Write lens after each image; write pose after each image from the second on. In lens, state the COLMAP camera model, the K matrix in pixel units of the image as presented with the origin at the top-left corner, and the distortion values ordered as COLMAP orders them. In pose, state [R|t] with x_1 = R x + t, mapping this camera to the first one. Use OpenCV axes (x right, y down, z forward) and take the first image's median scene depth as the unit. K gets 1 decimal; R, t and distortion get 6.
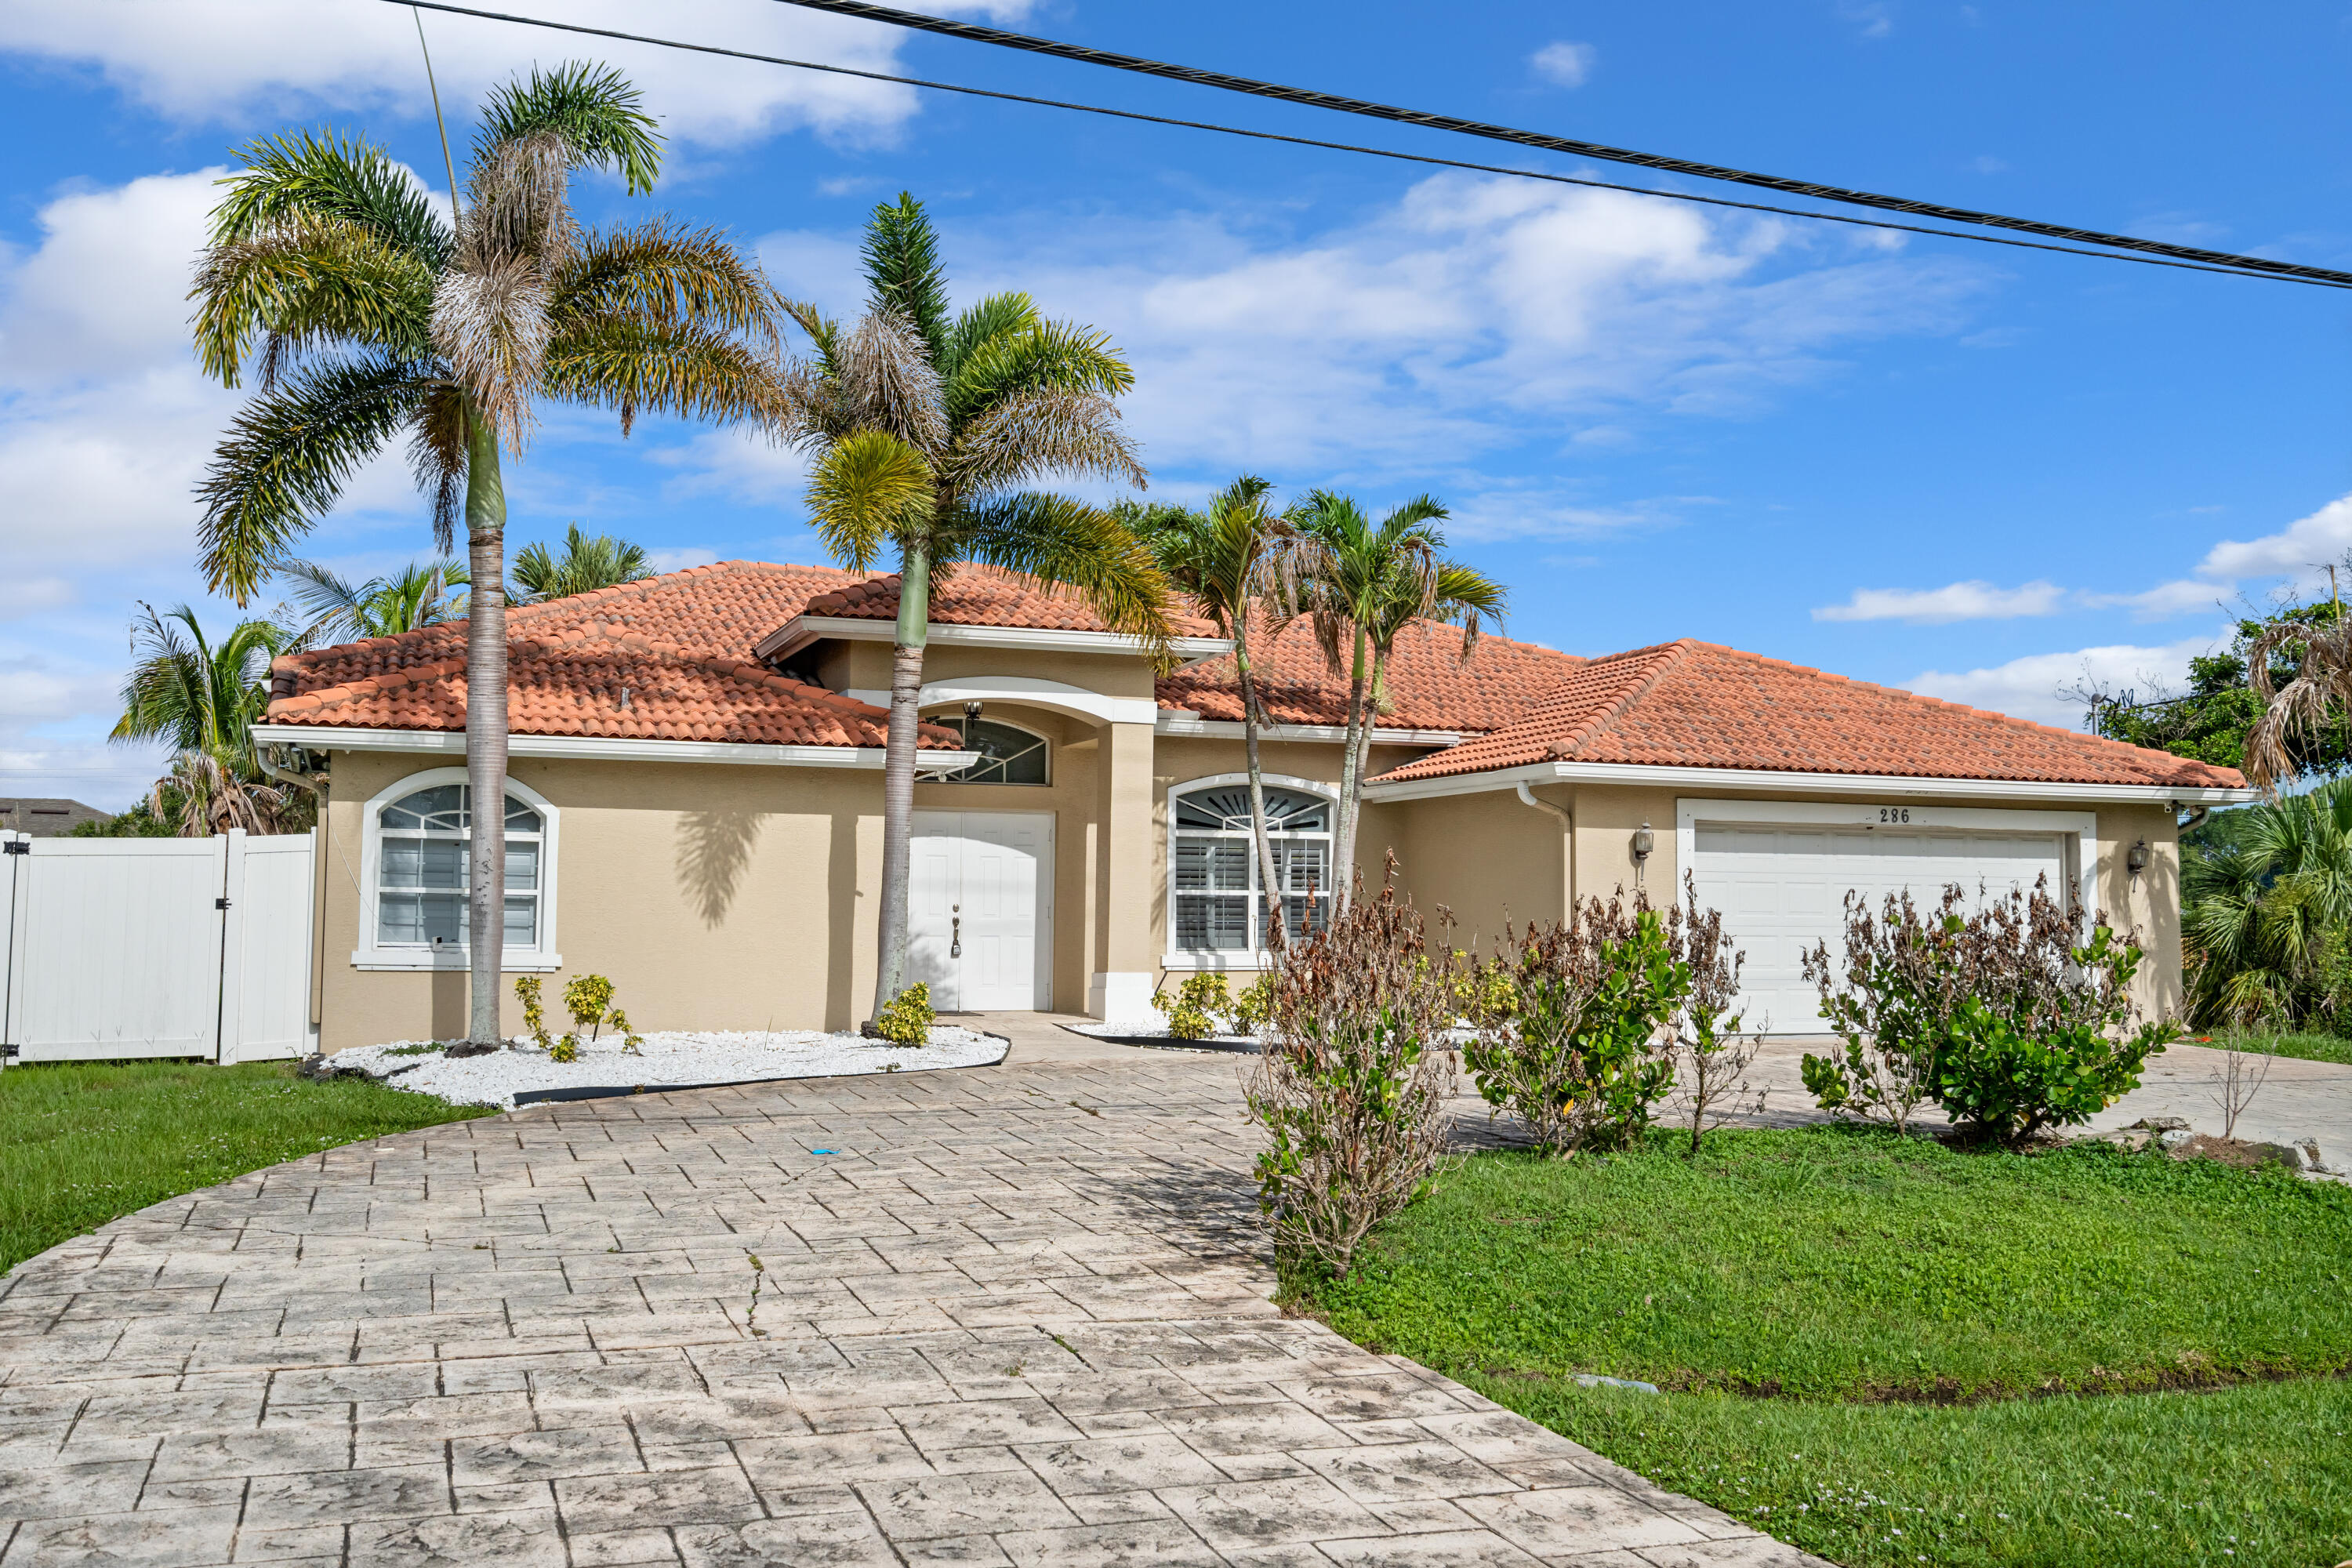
lens RADIAL K [[2068.3, 0, 1178.0], [0, 2068.3, 782.8], [0, 0, 1]] dist [-0.010857, -0.004038]
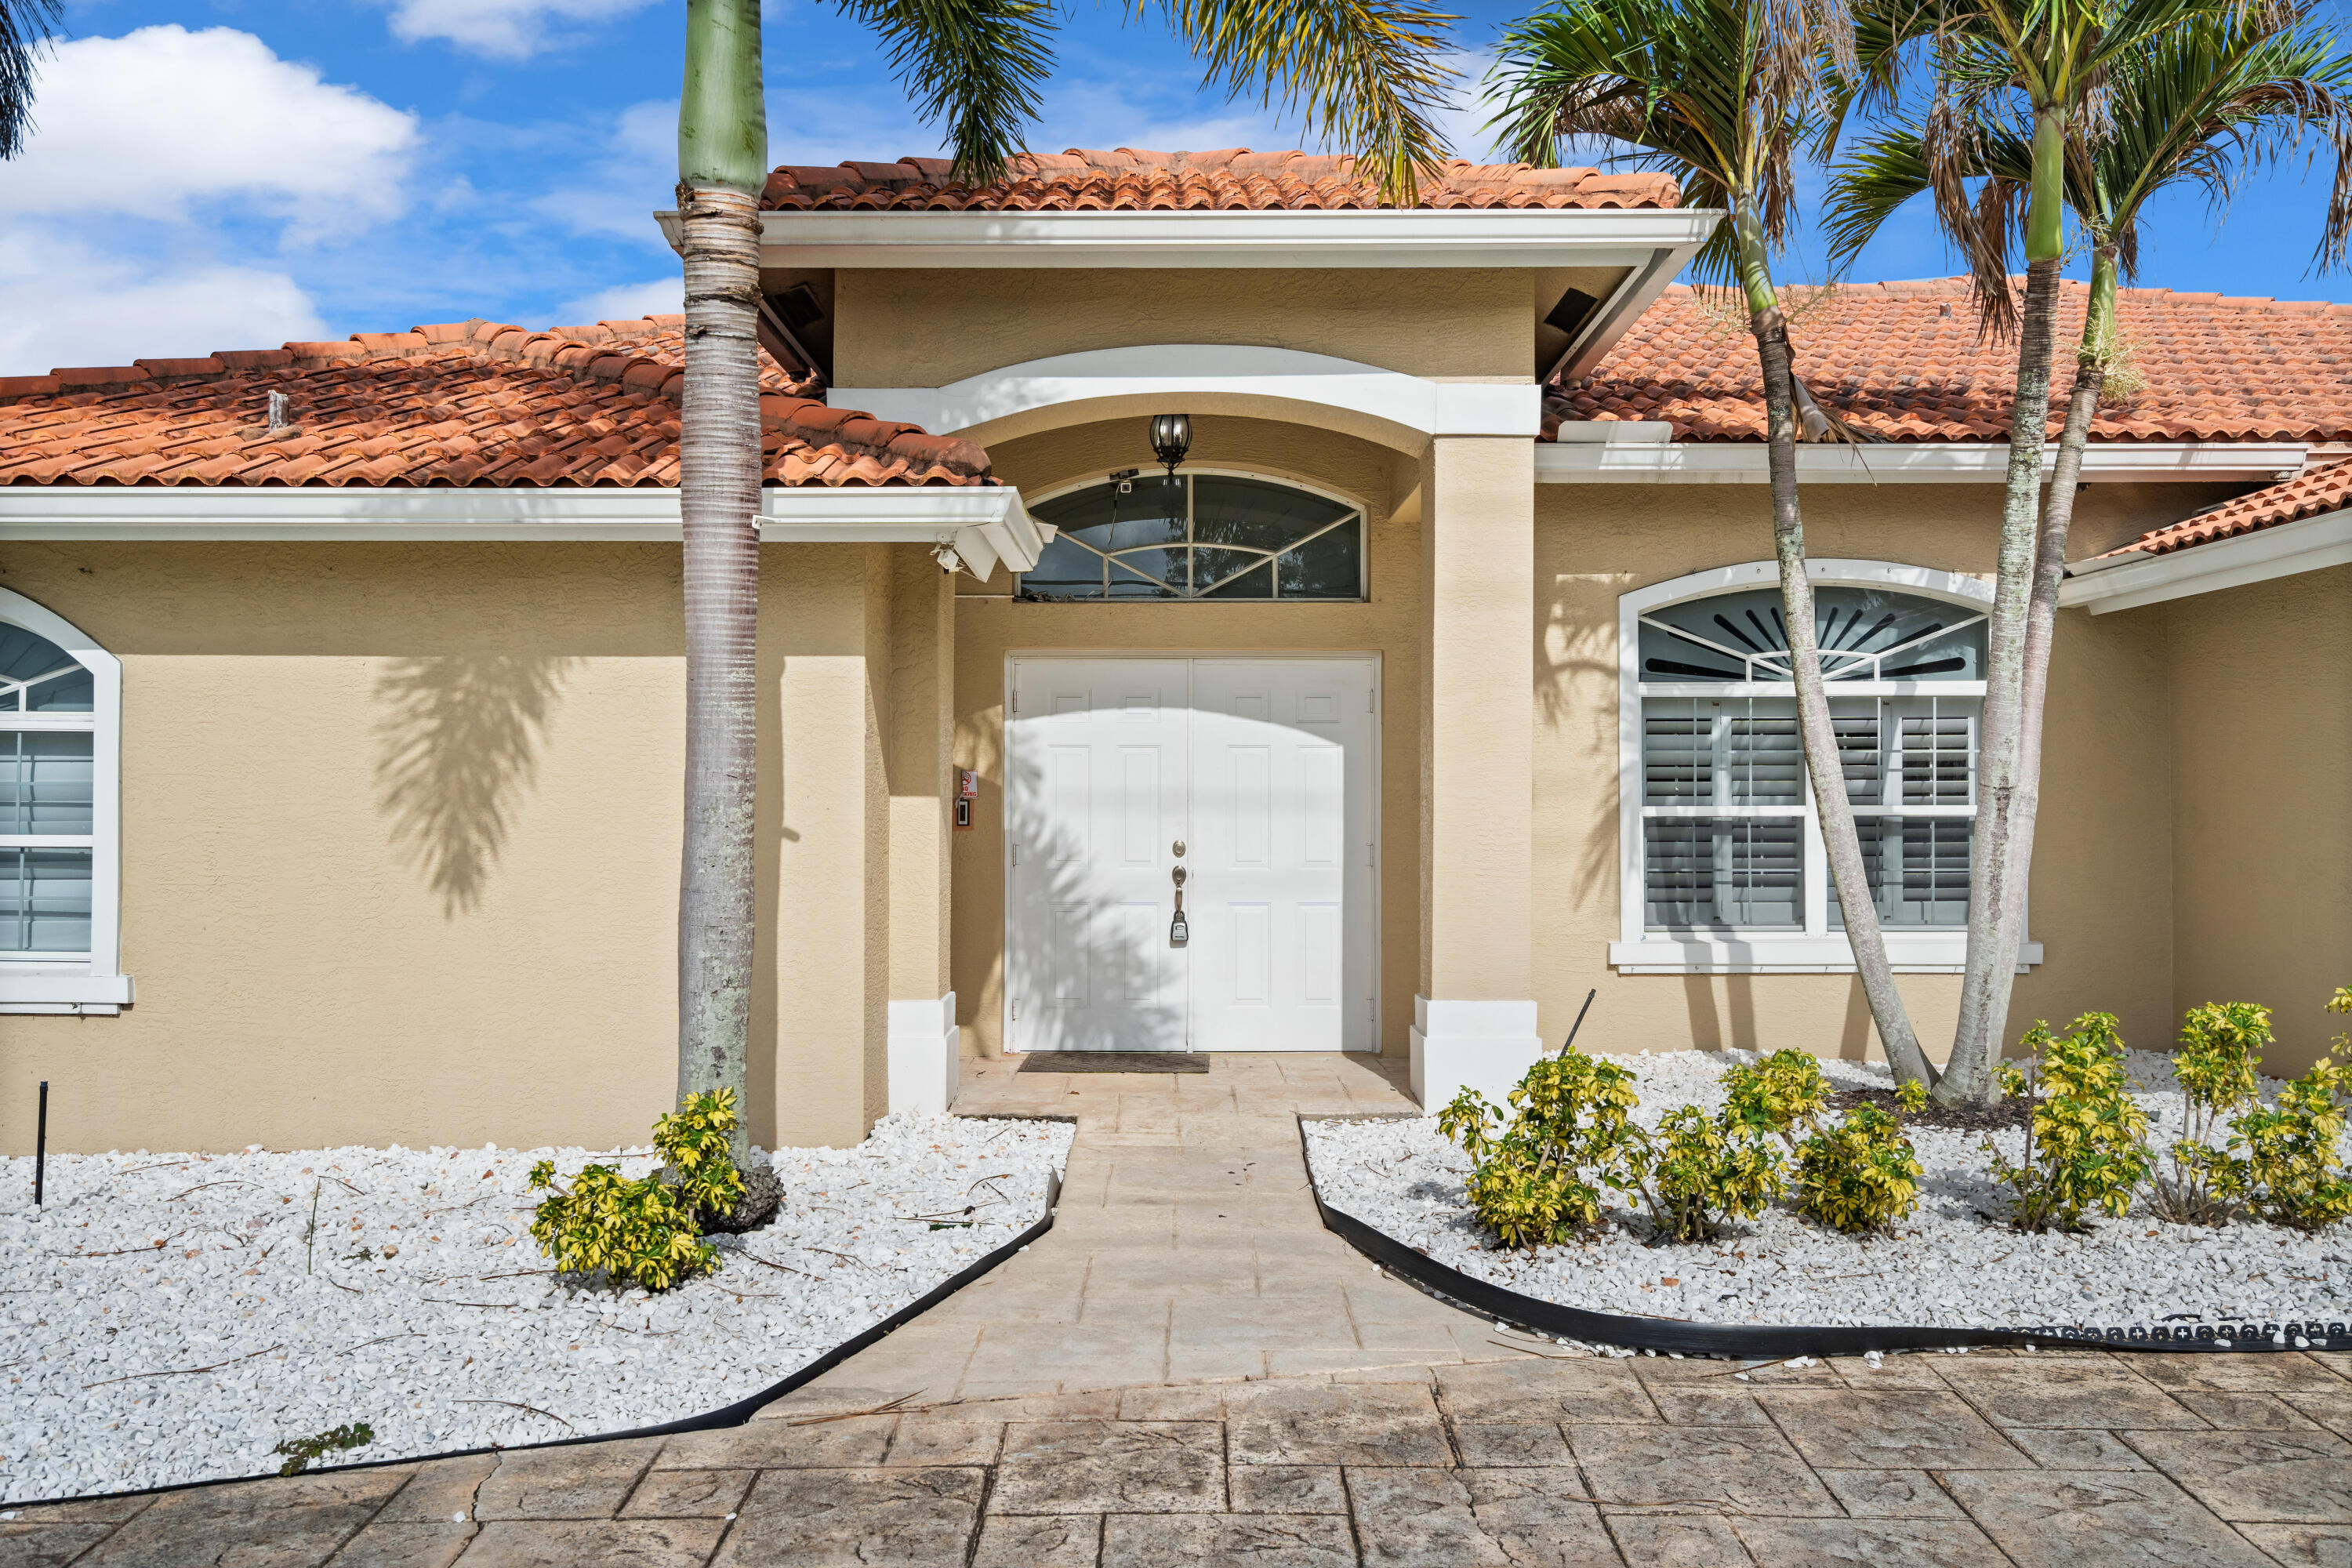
lens RADIAL K [[1871.7, 0, 1176.0], [0, 1871.7, 784.0], [0, 0, 1]] dist [0.003490, -0.005397]
pose [[0.934889, -0.012338, -0.354725, 0.052573], [0.030546, 0.998485, 0.045778, 0.022945], [0.353622, -0.053633, 0.933849, 0.550028]]
